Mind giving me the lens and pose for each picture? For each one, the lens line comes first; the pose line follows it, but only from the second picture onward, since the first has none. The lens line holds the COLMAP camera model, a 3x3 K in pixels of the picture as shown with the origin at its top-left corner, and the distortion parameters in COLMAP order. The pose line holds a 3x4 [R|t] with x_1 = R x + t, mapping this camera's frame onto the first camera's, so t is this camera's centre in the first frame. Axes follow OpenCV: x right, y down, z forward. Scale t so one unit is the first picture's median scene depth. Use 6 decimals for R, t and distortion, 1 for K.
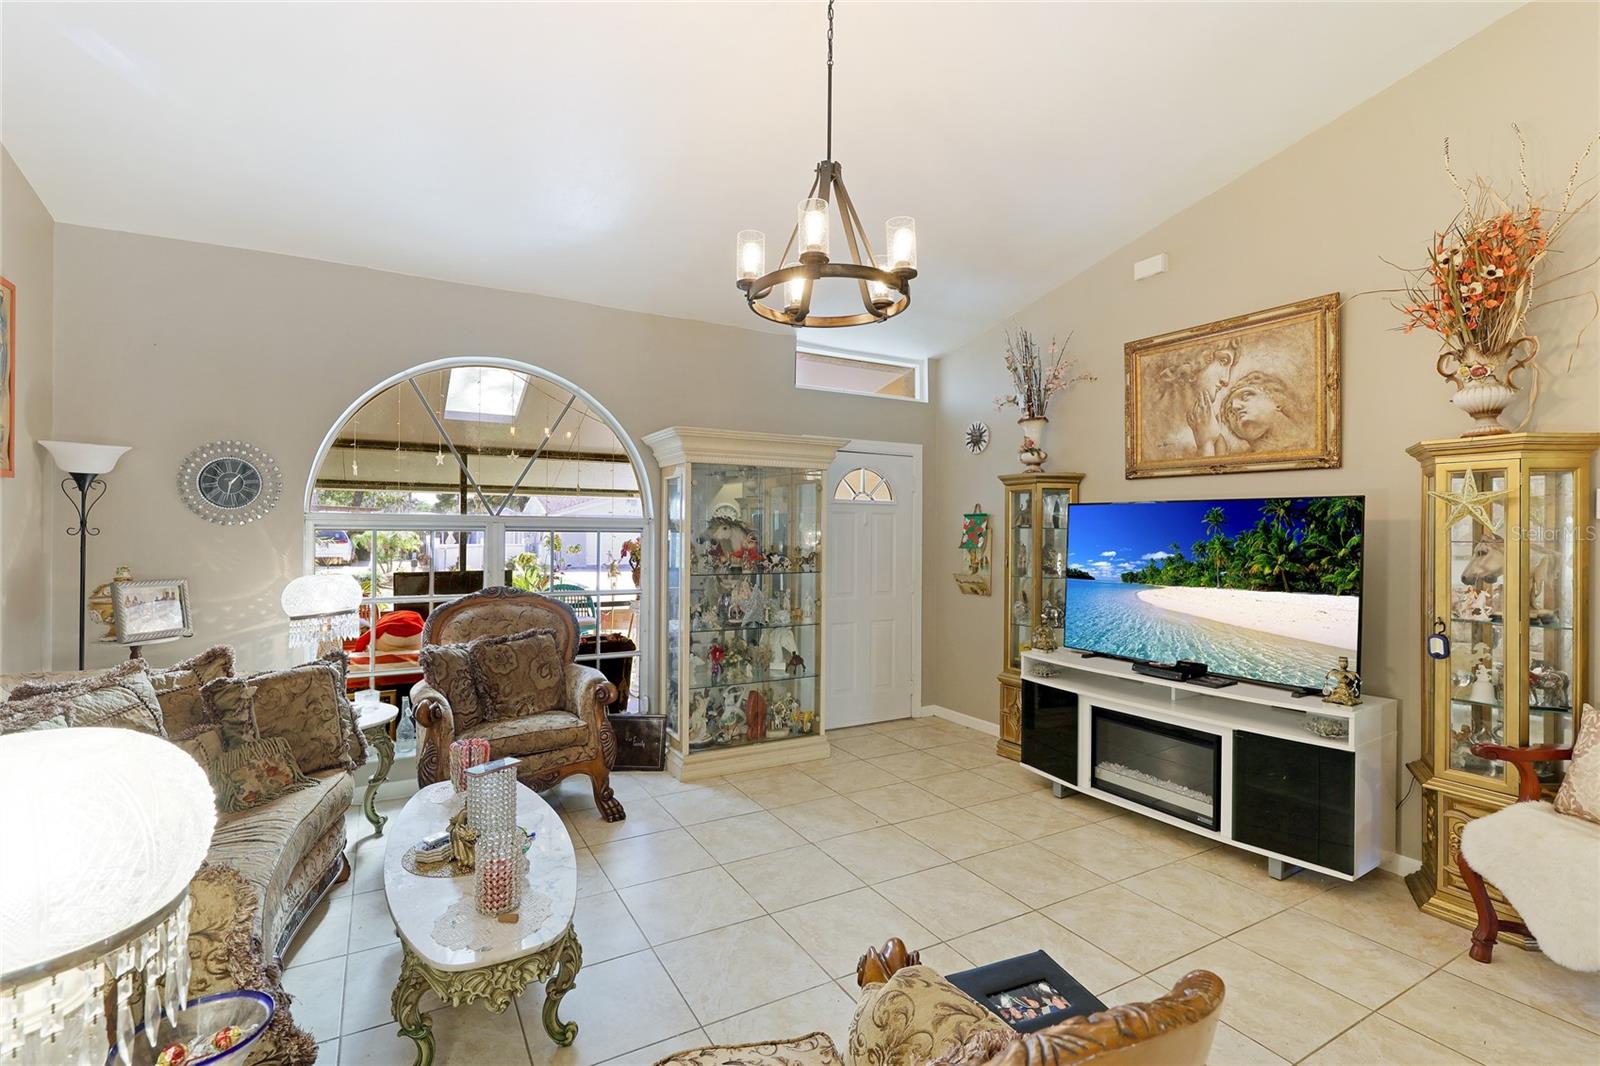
lens RADIAL K [[741.2, 0, 840.6], [0, 741.2, 522.7], [0, 0, 1]] dist [0.001169, -0.000323]
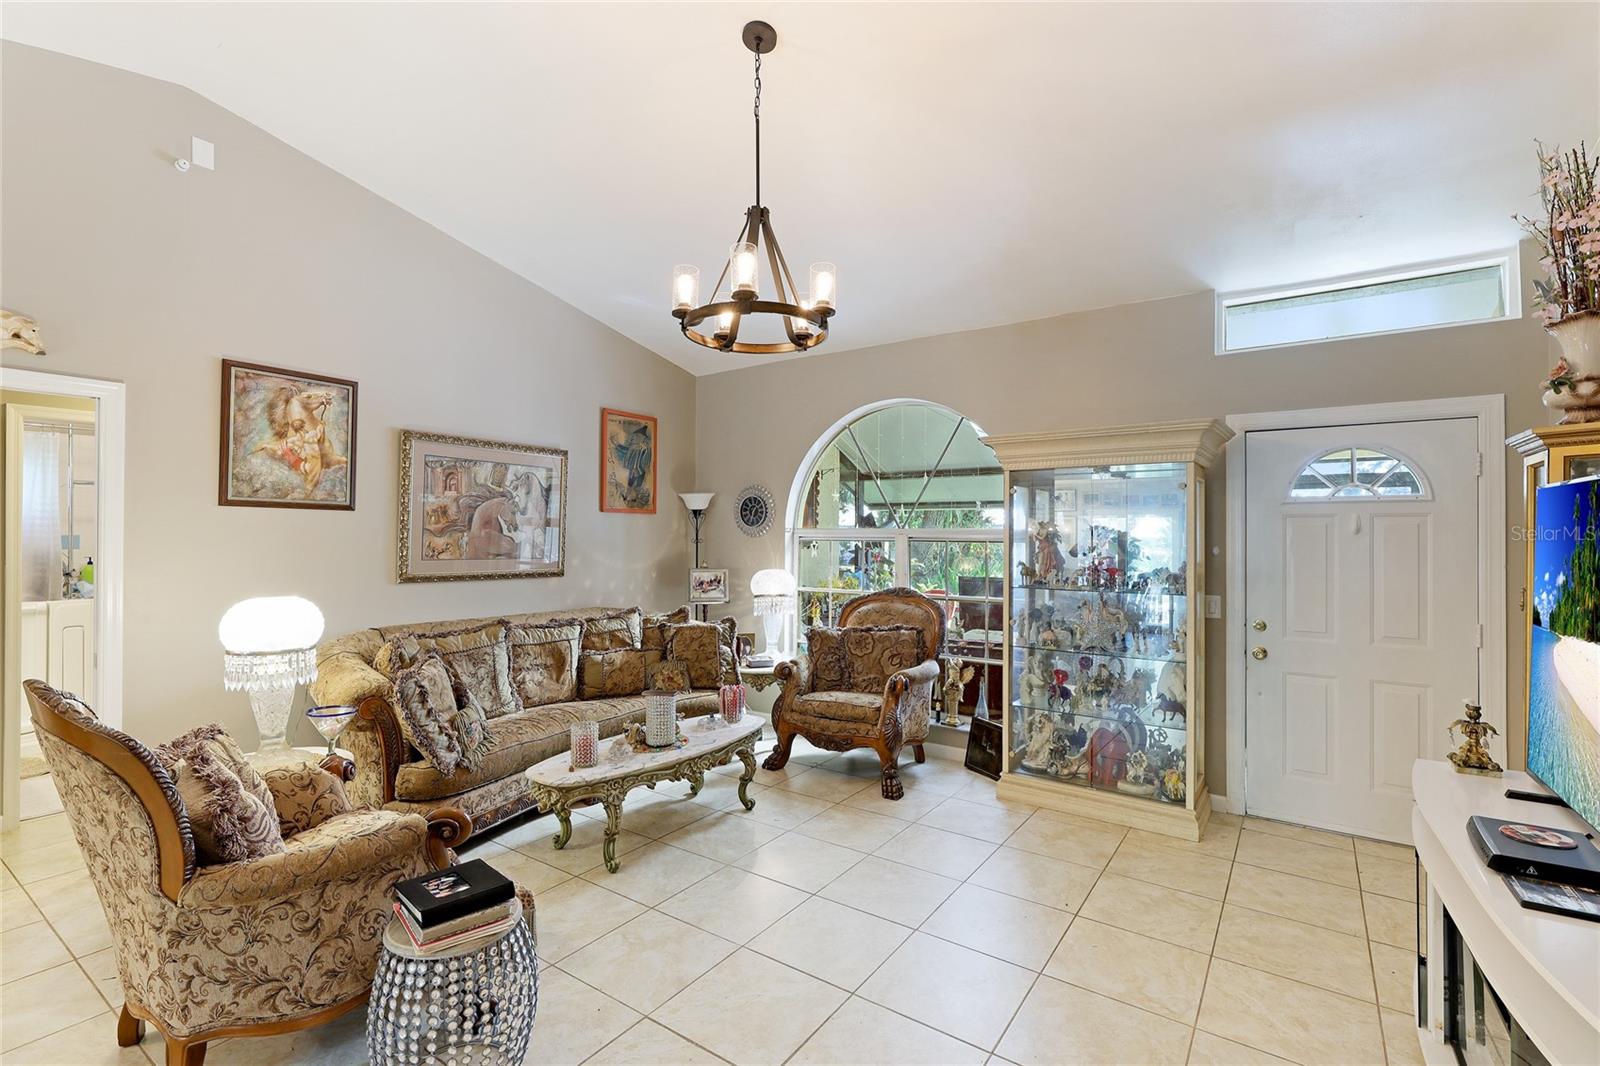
lens RADIAL K [[741.2, 0, 787.0], [0, 741.2, 534.0], [0, 0, 1]] dist [0.001169, -0.000323]
pose [[0.397179, -0.011780, -0.917665, 0.641936], [0.003583, 0.999930, -0.011285, 0.013732], [0.917734, 0.001194, 0.397194, 0.396896]]
